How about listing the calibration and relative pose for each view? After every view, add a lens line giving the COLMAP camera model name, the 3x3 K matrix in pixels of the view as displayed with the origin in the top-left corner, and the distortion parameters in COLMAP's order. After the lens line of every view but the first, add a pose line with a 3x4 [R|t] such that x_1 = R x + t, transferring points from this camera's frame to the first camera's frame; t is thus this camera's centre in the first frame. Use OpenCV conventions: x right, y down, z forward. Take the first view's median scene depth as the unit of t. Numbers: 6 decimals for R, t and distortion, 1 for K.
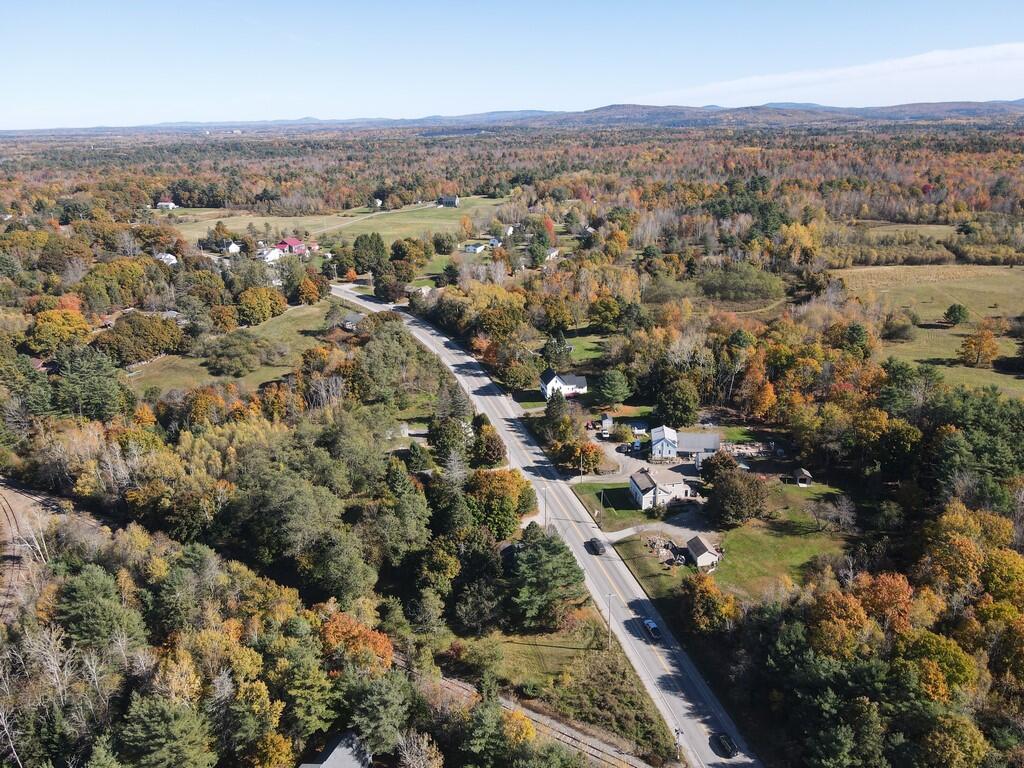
lens RADIAL K [[750.5, 0, 514.7], [0, 750.5, 385.4], [0, 0, 1]] dist [0.009826, 0.009717]
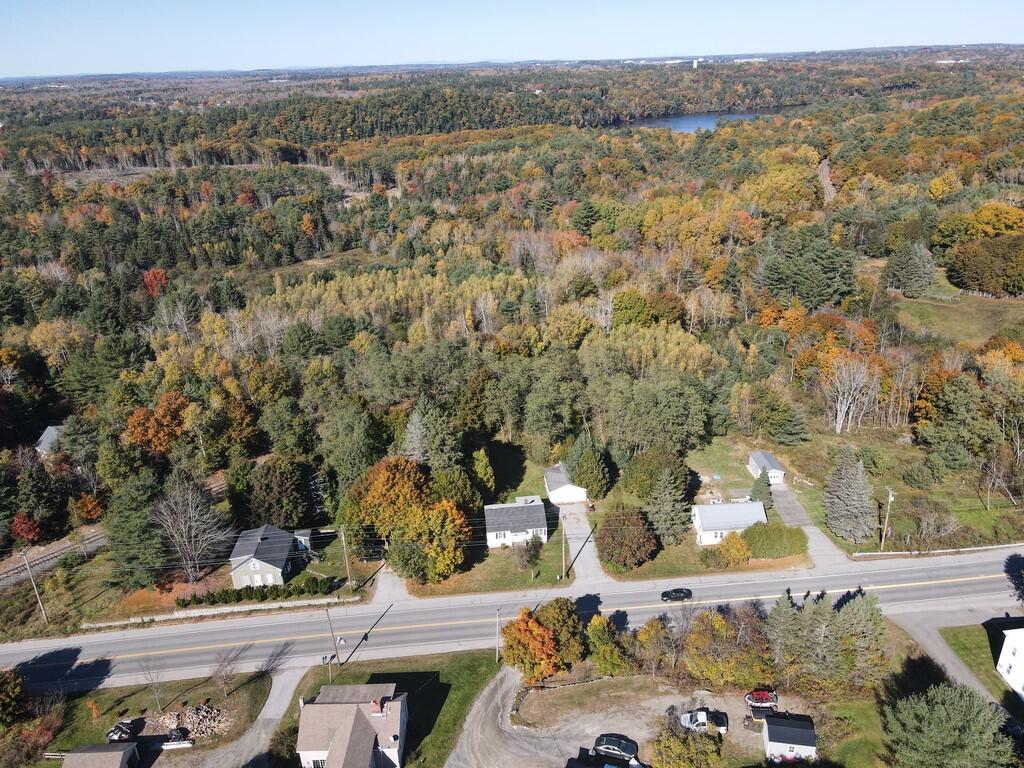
lens RADIAL K [[750.5, 0, 510.8], [0, 750.5, 384.5], [0, 0, 1]] dist [0.009826, 0.009717]
pose [[-0.169529, 0.415921, -0.893459, 0.268234], [-0.296809, 0.842943, 0.448723, -0.143031], [0.939768, 0.341258, -0.019454, 0.585518]]
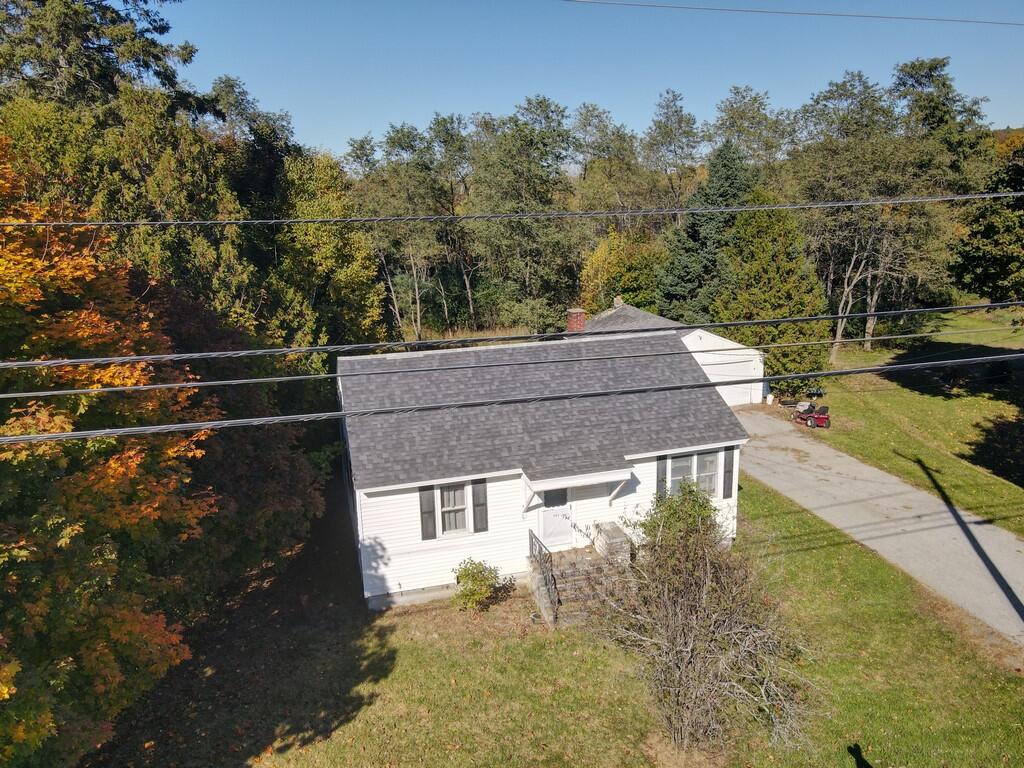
lens RADIAL K [[750.5, 0, 508.7], [0, 750.5, 384.7], [0, 0, 1]] dist [0.009826, 0.009717]
pose [[0.009023, 0.280659, -0.959765, 0.023409], [-0.319851, 0.910190, 0.263154, 0.059449], [0.947425, 0.304607, 0.097982, 0.594409]]
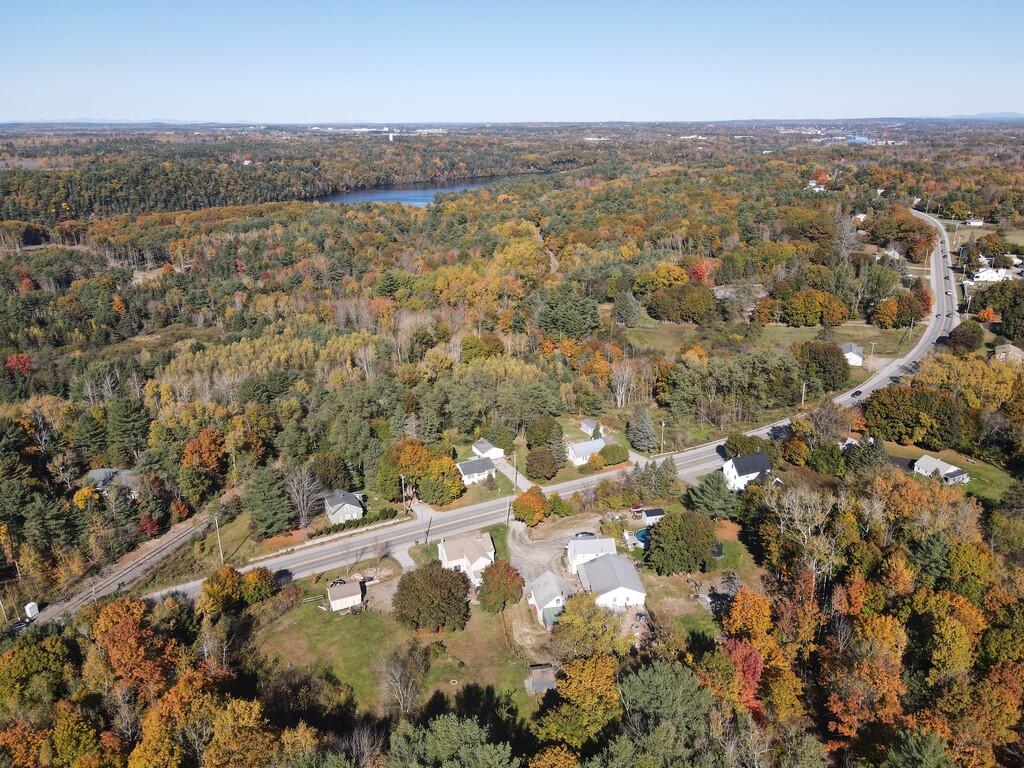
lens RADIAL K [[750.5, 0, 512.6], [0, 750.5, 386.1], [0, 0, 1]] dist [0.009826, 0.009717]
pose [[0.219942, 0.346713, -0.911820, 0.523285], [-0.327331, 0.906747, 0.265828, -0.161986], [0.918956, 0.240000, 0.312922, 0.418020]]
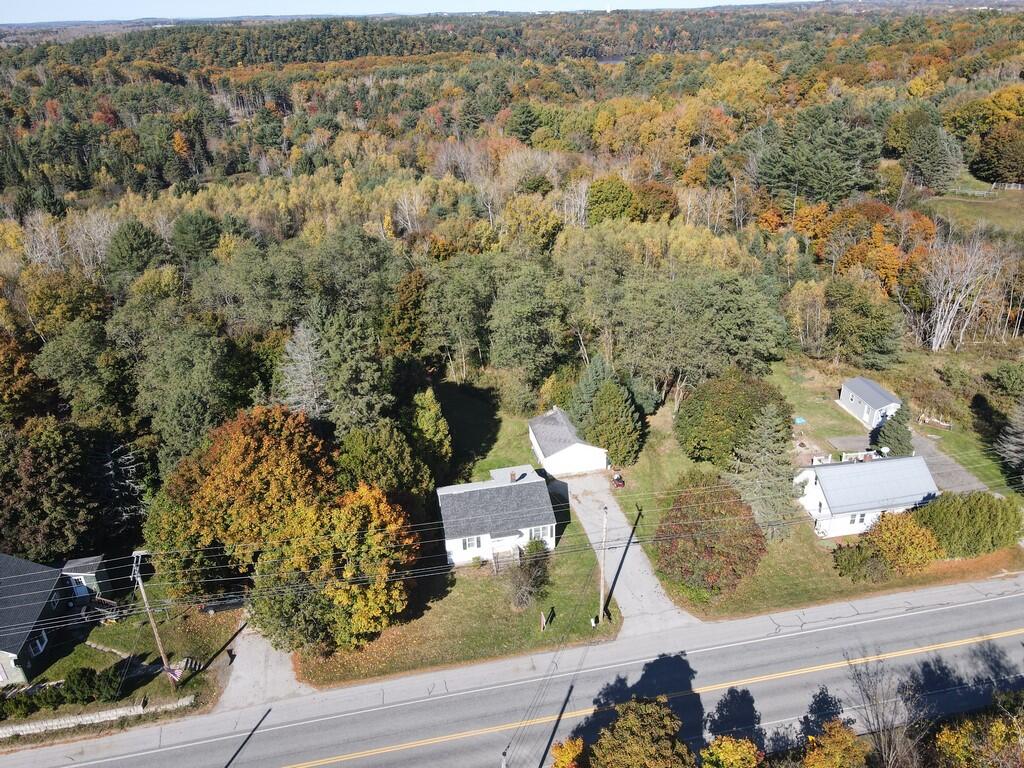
lens RADIAL K [[750.5, 0, 511.5], [0, 750.5, 382.7], [0, 0, 1]] dist [0.009826, 0.009717]
pose [[-0.057264, 0.462812, -0.884605, 0.129035], [-0.312142, 0.833338, 0.456196, -0.045077], [0.948308, 0.302246, 0.096743, 0.576905]]
